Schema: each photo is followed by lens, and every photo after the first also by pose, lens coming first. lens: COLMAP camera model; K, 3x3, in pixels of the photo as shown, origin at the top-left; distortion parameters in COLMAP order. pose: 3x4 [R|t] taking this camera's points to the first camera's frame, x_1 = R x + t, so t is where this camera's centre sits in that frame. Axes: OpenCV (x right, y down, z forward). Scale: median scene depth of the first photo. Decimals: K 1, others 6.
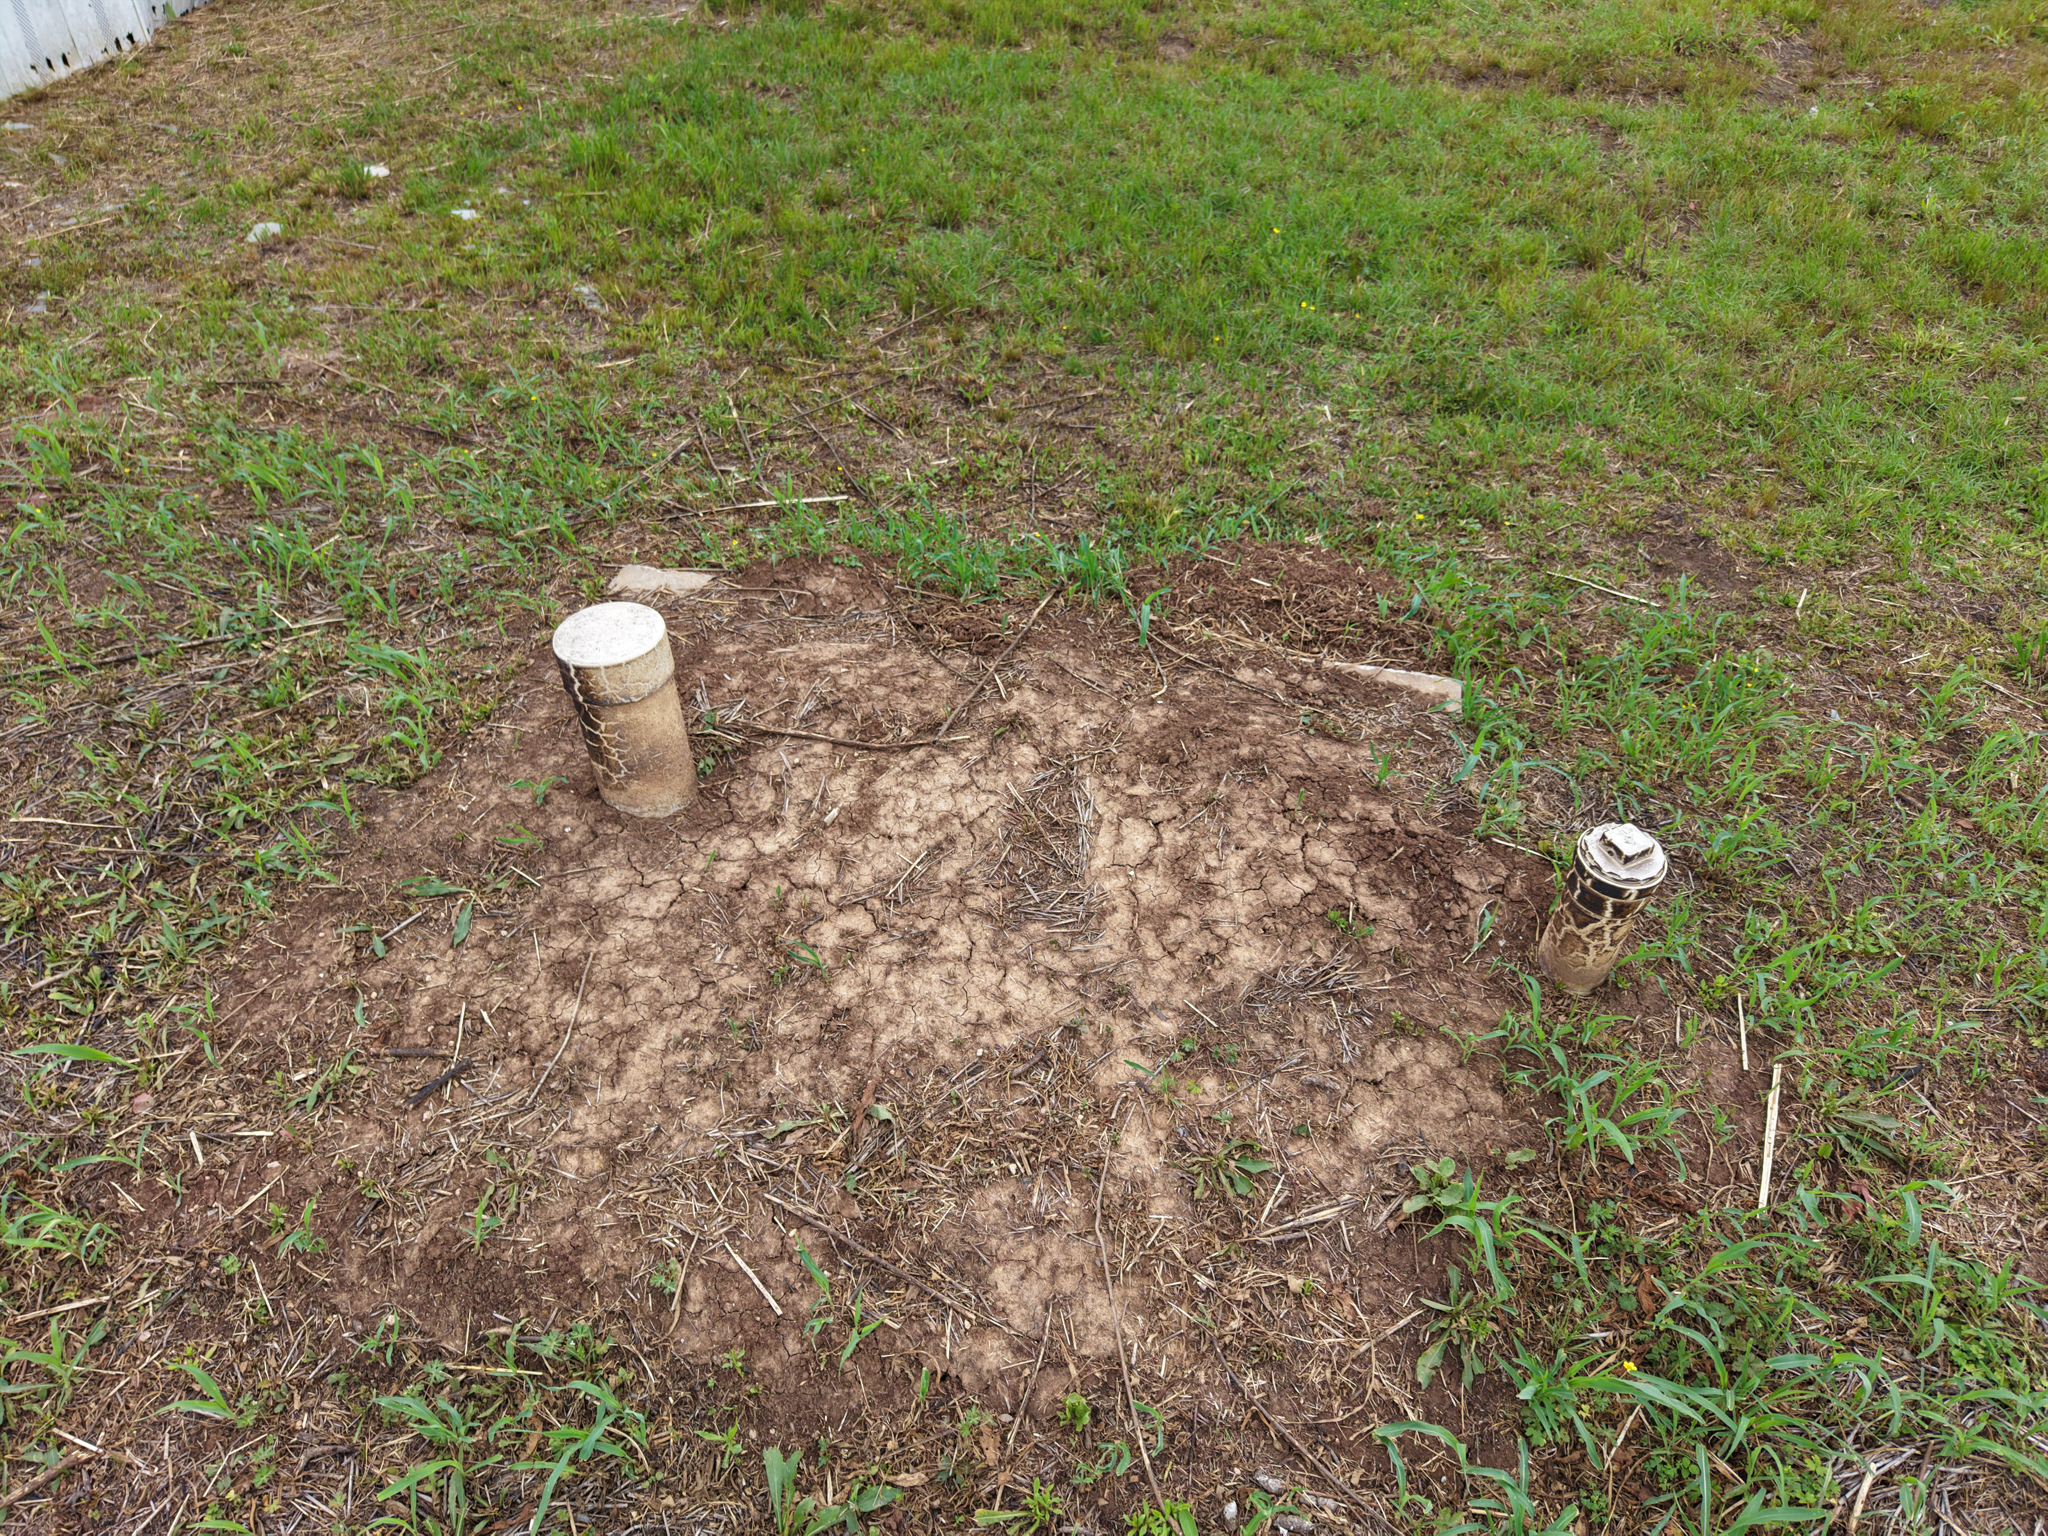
lens RADIAL K [[1313.8, 0, 1013.4], [0, 1313.8, 769.0], [0, 0, 1]] dist [0.000564, -0.001244]
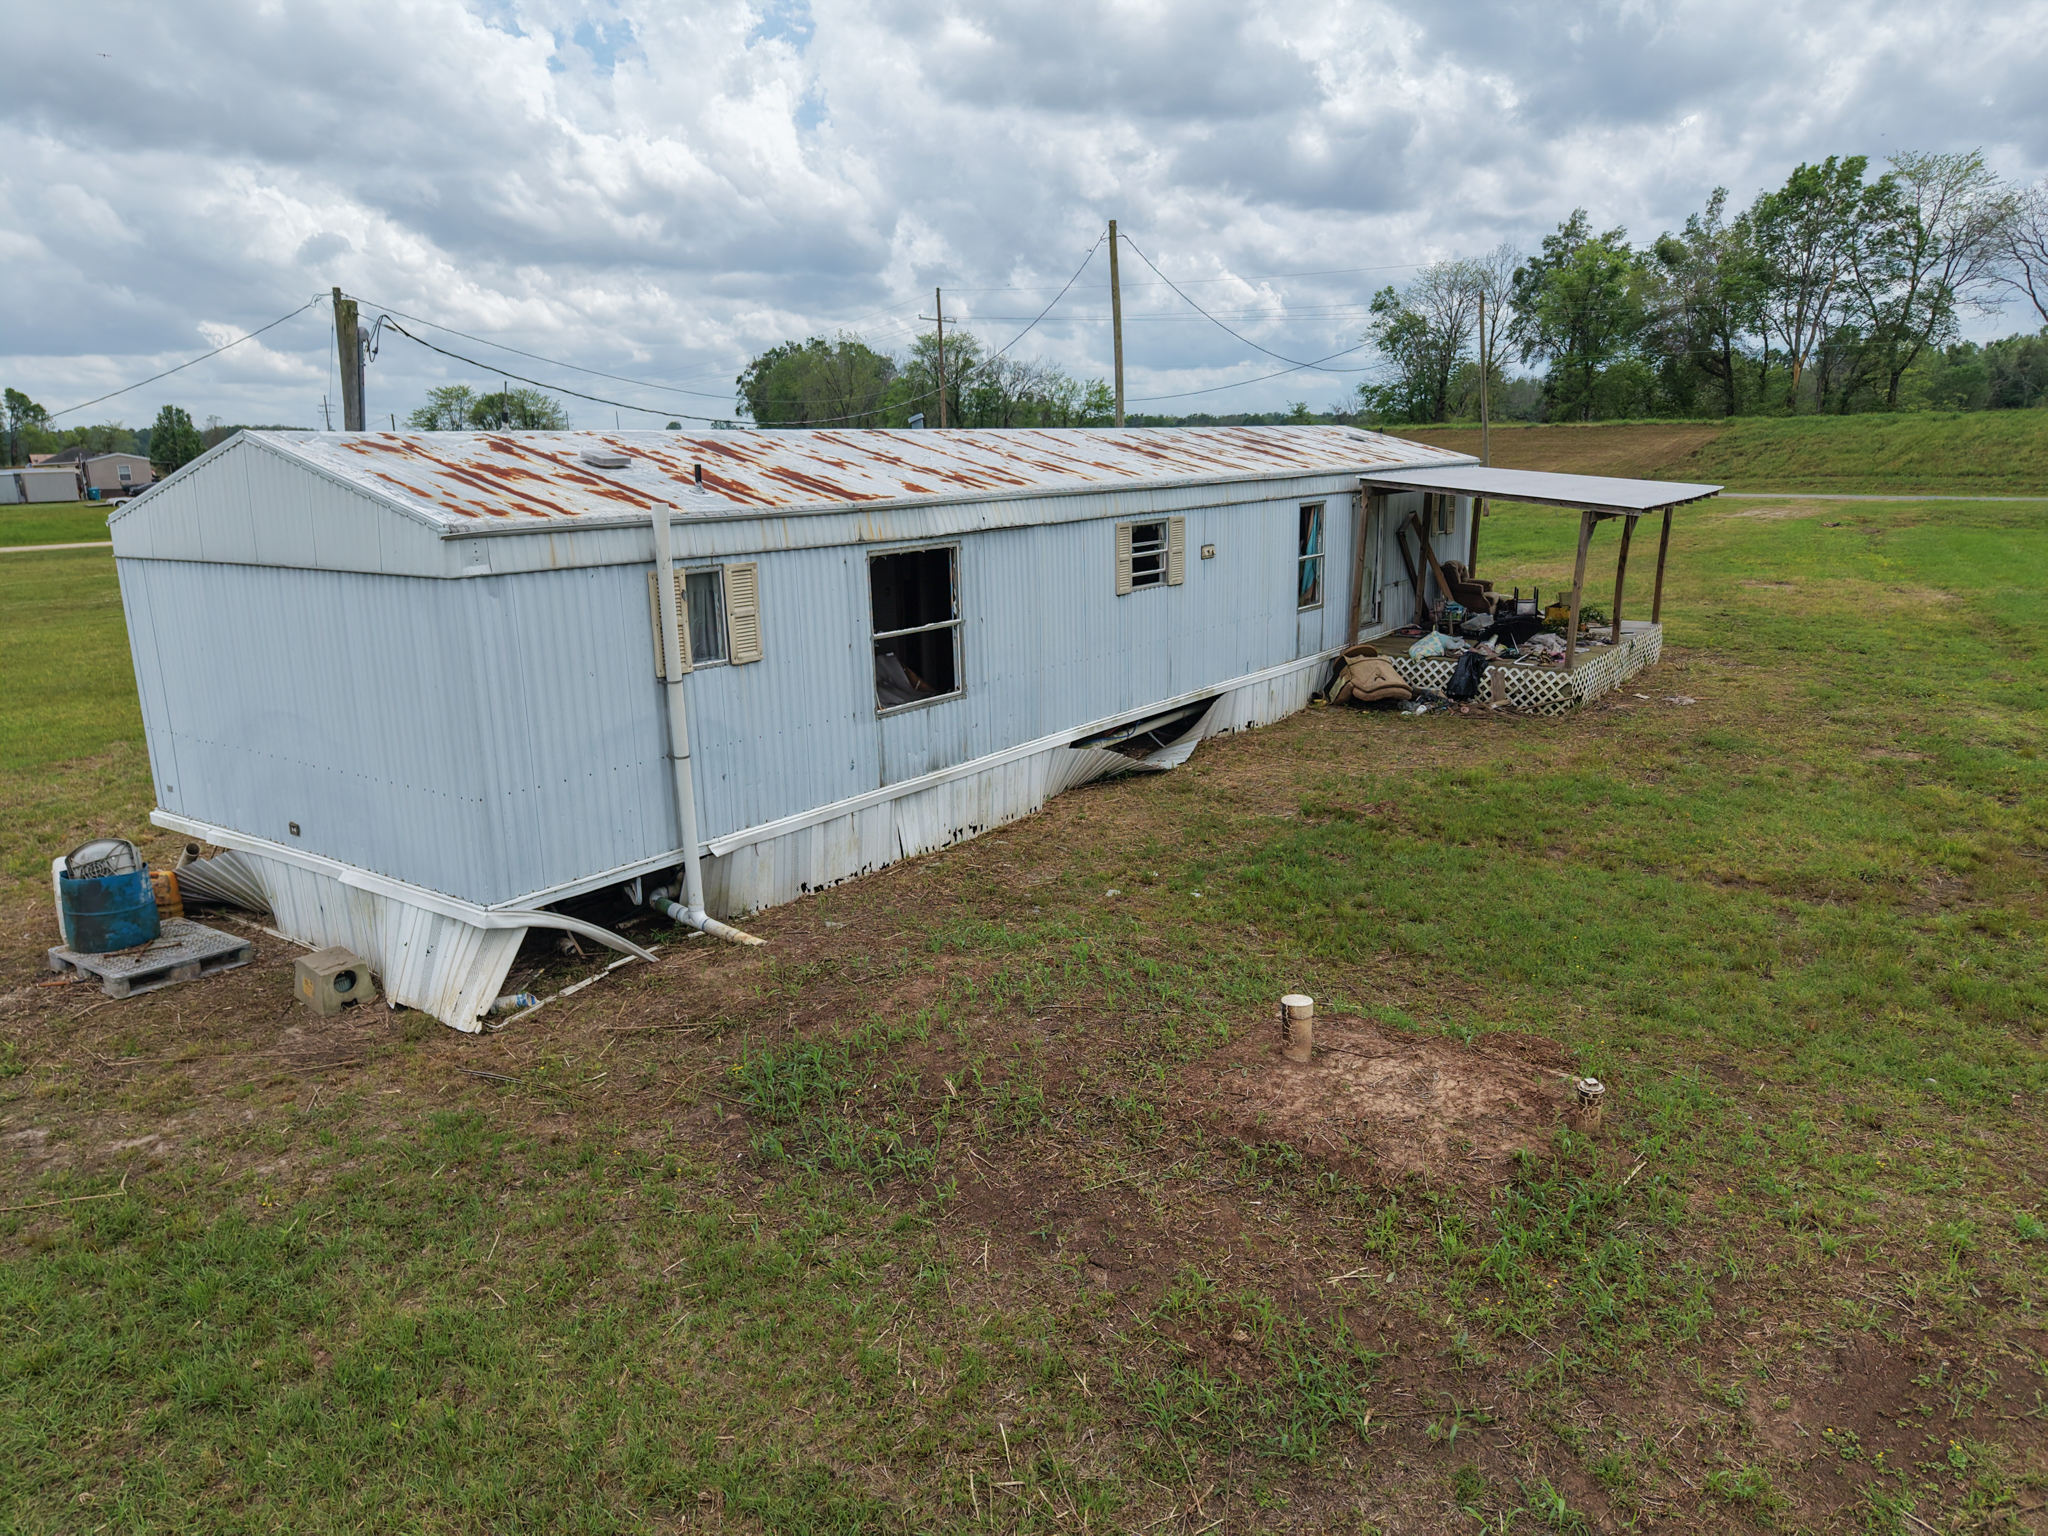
lens RADIAL K [[1313.8, 0, 1013.4], [0, 1313.8, 769.0], [0, 0, 1]] dist [0.000564, -0.001244]
pose [[0.930430, 0.061654, -0.361245, 0.121475], [-0.234128, 0.858351, -0.456529, 0.639534], [0.281928, 0.509346, 0.813070, -1.333479]]
